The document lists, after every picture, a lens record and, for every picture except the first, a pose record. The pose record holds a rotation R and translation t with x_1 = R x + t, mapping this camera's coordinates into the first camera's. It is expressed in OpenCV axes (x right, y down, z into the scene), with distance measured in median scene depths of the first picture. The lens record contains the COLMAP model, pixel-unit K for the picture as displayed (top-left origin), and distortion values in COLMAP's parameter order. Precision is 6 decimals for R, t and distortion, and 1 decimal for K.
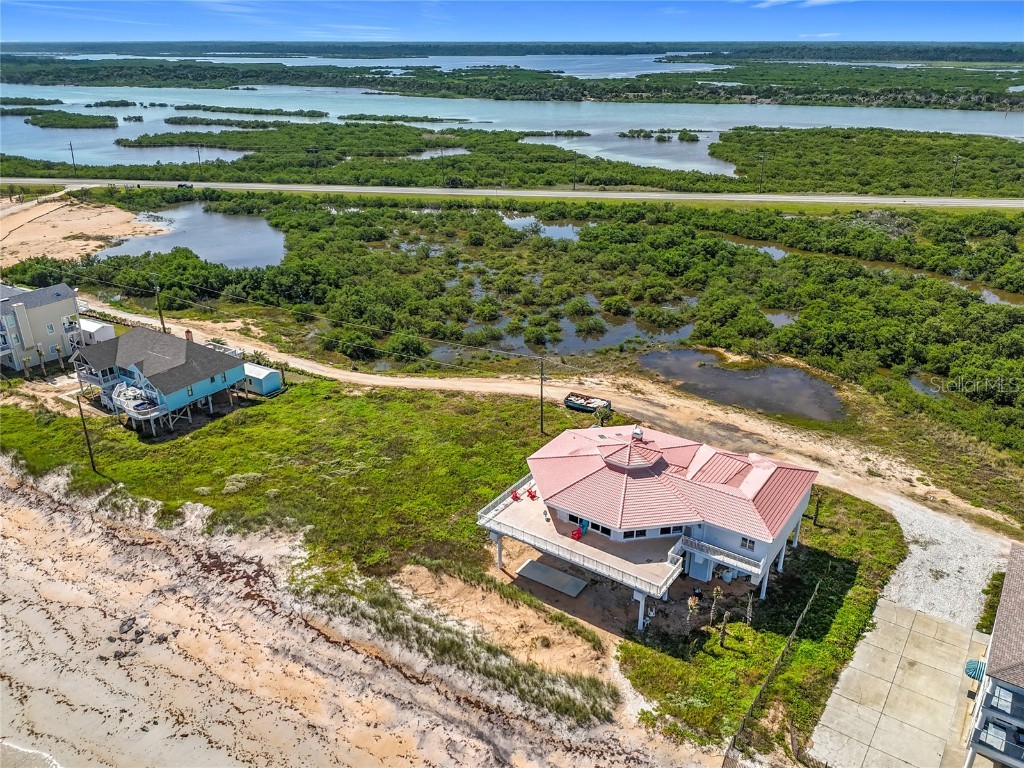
lens RADIAL K [[795.8, 0, 516.2], [0, 795.8, 383.4], [0, 0, 1]] dist [0.049058, -0.071686]
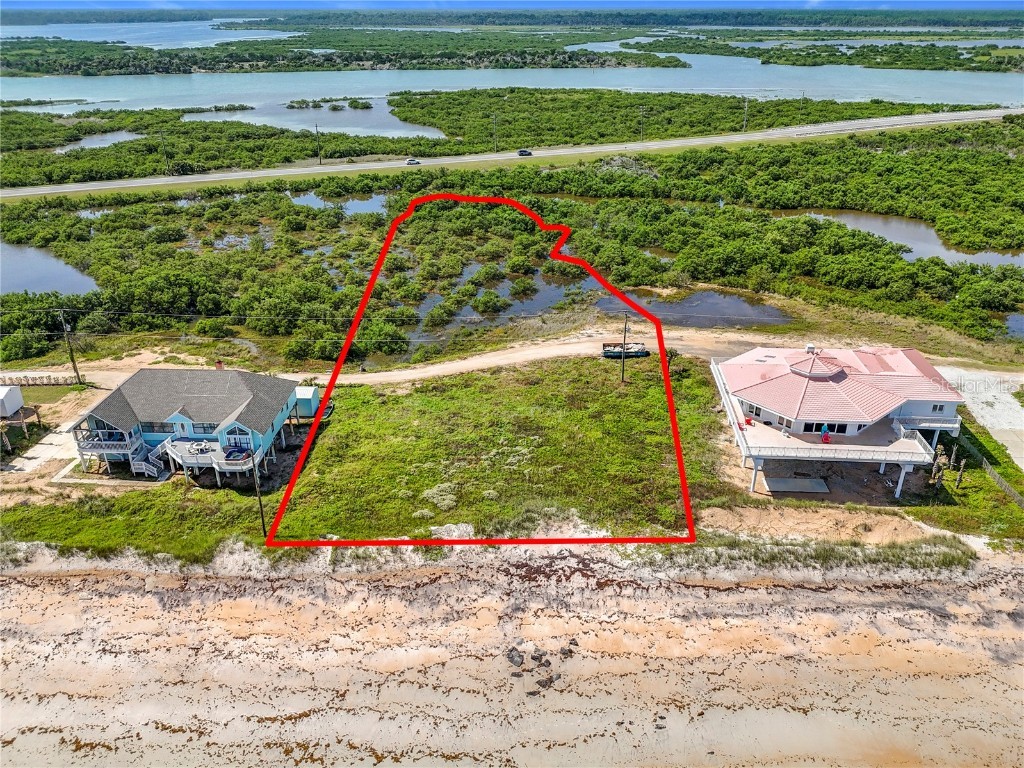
lens RADIAL K [[795.8, 0, 516.2], [0, 795.8, 383.4], [0, 0, 1]] dist [0.049058, -0.071686]
pose [[0.858725, -0.219768, 0.462918, -0.523810], [0.203279, 0.975341, 0.085951, -0.050883], [-0.470392, 0.020293, 0.882224, 0.116580]]
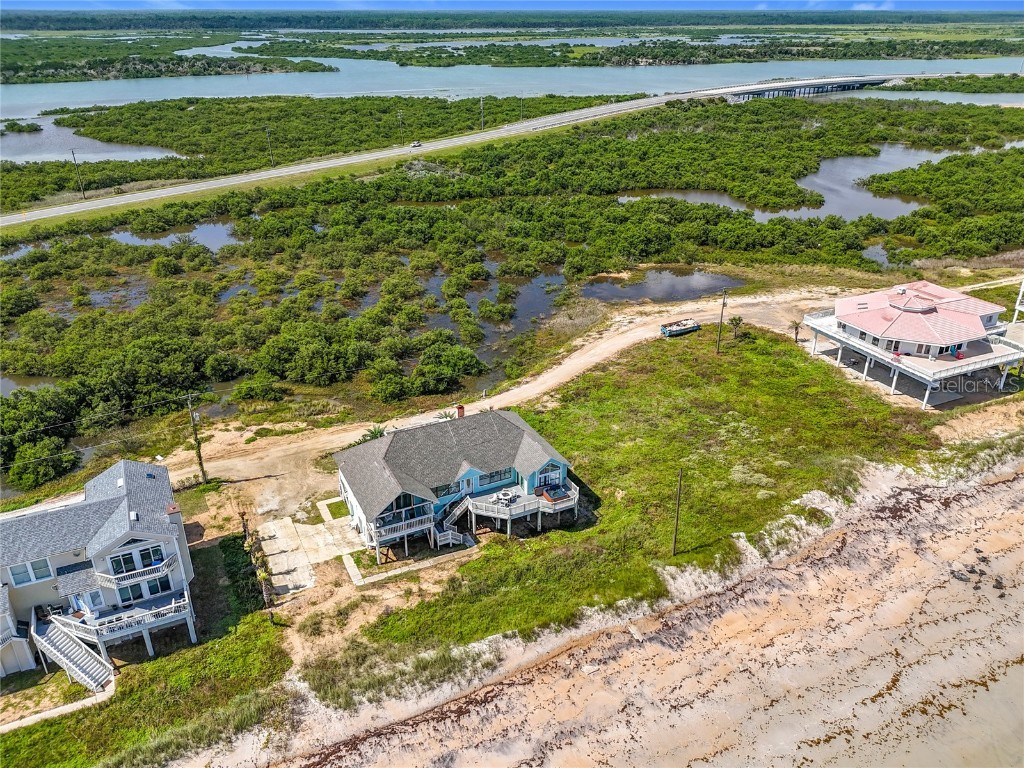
lens RADIAL K [[795.8, 0, 516.2], [0, 795.8, 383.4], [0, 0, 1]] dist [0.049058, -0.071686]
pose [[0.498035, -0.367169, 0.785588, -0.946038], [0.341014, 0.915871, 0.211870, -0.221753], [-0.797289, 0.162378, 0.581346, 0.505766]]
